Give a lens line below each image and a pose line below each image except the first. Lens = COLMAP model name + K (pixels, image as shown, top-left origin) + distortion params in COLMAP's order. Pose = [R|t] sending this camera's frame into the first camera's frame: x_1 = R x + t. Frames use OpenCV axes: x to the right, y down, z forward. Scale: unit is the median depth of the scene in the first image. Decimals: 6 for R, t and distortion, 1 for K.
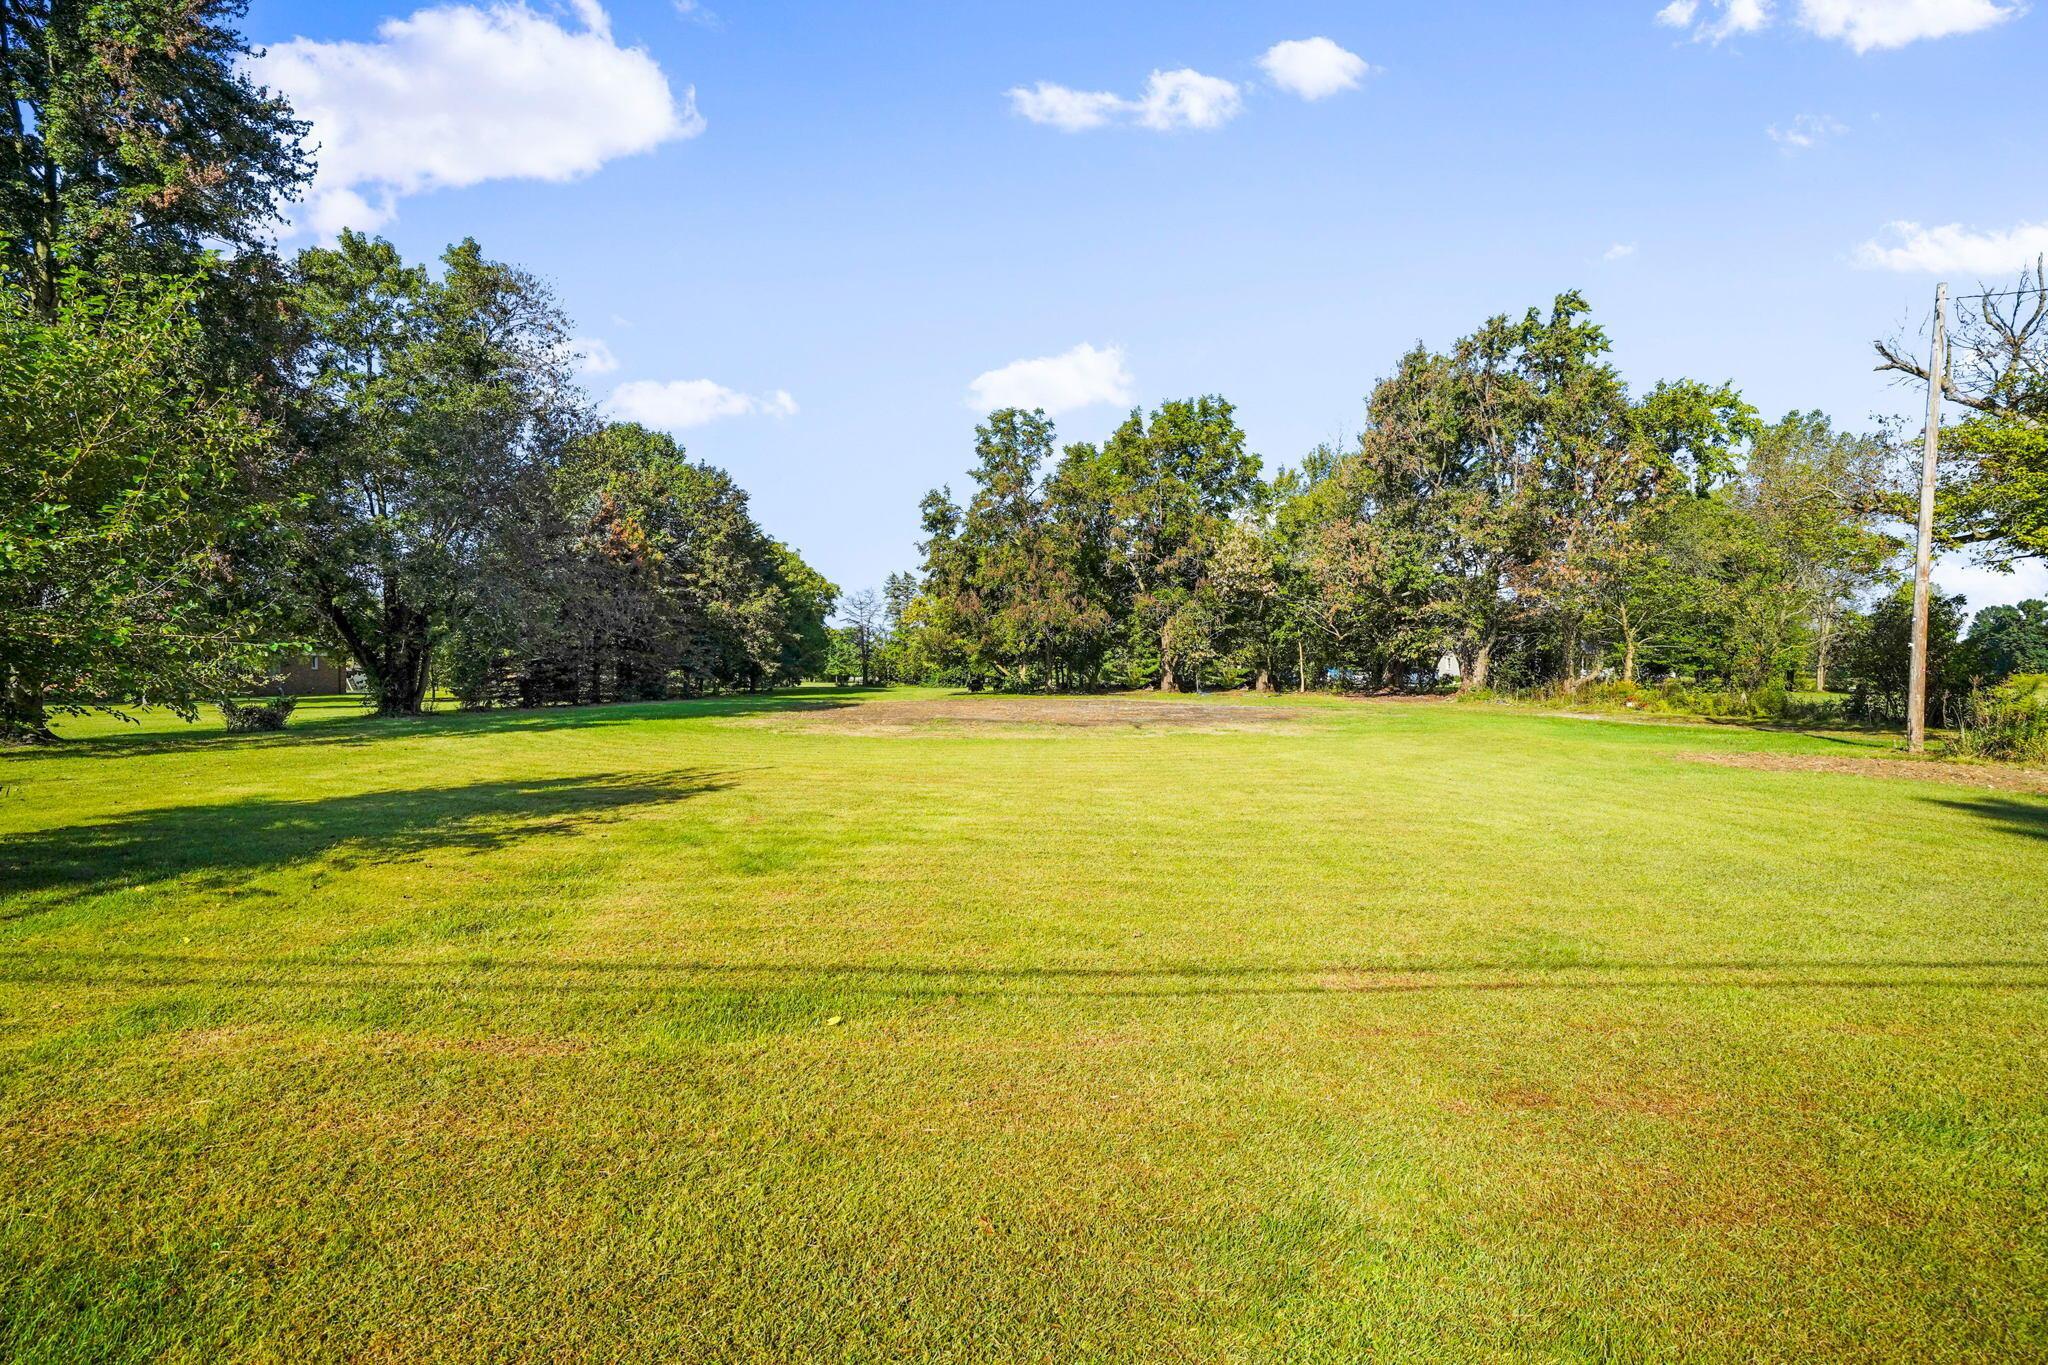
lens RADIAL K [[952.8, 0, 1029.9], [0, 952.8, 648.9], [0, 0, 1]] dist [-0.015219, -0.000046]
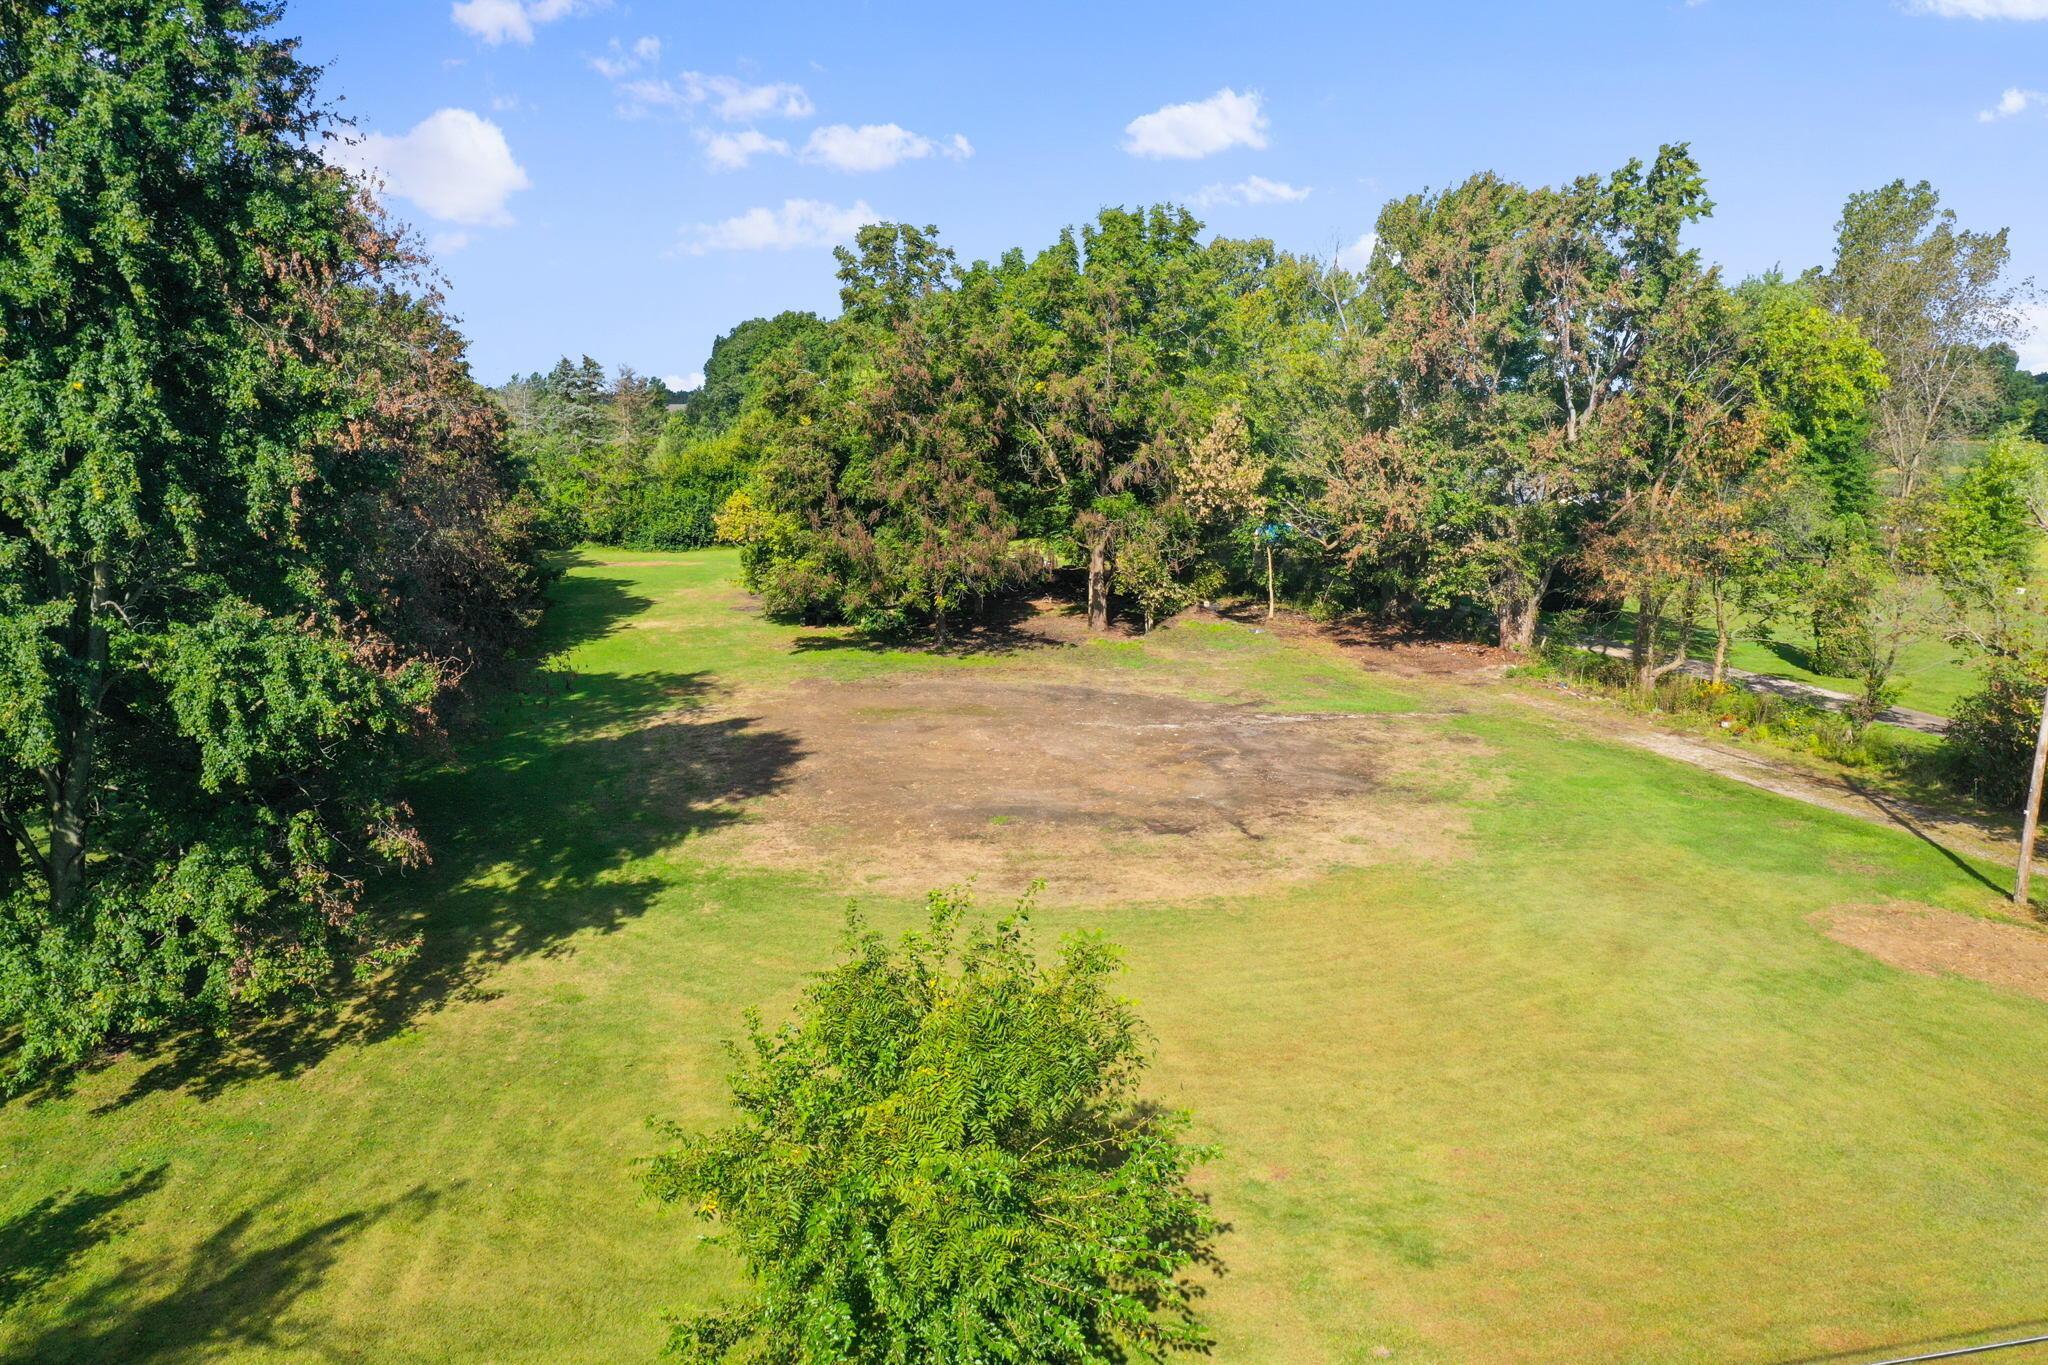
lens RADIAL K [[1611.2, 0, 1015.6], [0, 1611.2, 642.5], [0, 0, 1]] dist [0.008708, 0.000043]
pose [[0.976082, -0.027031, 0.215713, -0.185898], [-0.009222, 0.986198, 0.165311, -0.152445], [-0.217205, -0.163347, 0.962362, -0.153286]]
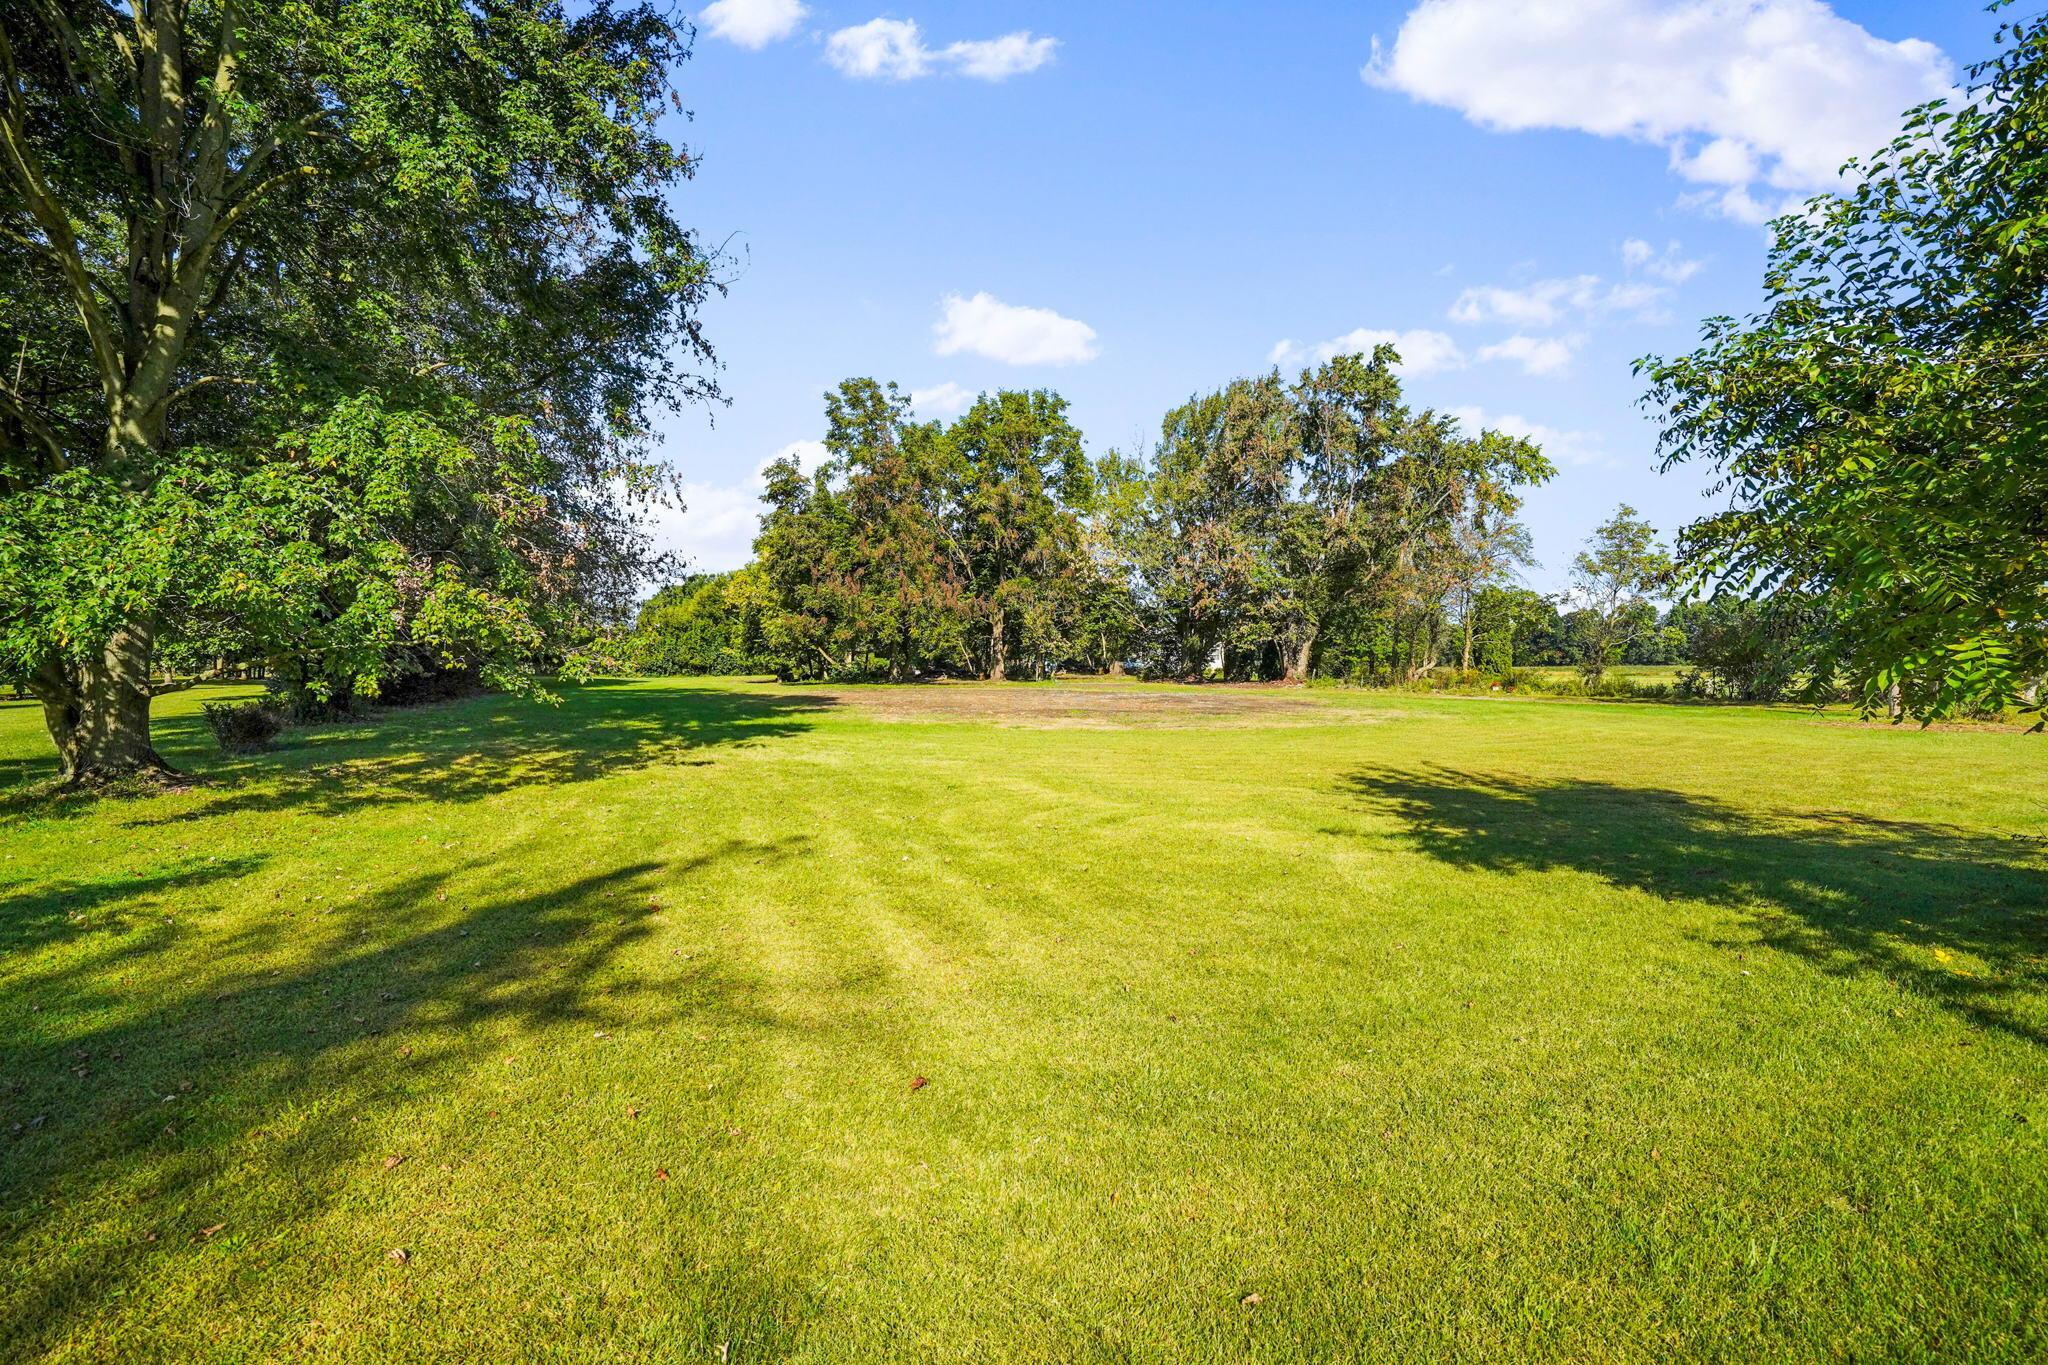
lens RADIAL K [[952.8, 0, 1022.4], [0, 952.8, 662.9], [0, 0, 1]] dist [-0.015219, -0.000046]
pose [[0.910730, 0.006363, 0.412954, -0.262987], [-0.016477, 0.999645, 0.020936, 0.005013], [-0.412674, -0.025871, 0.910511, 0.079179]]
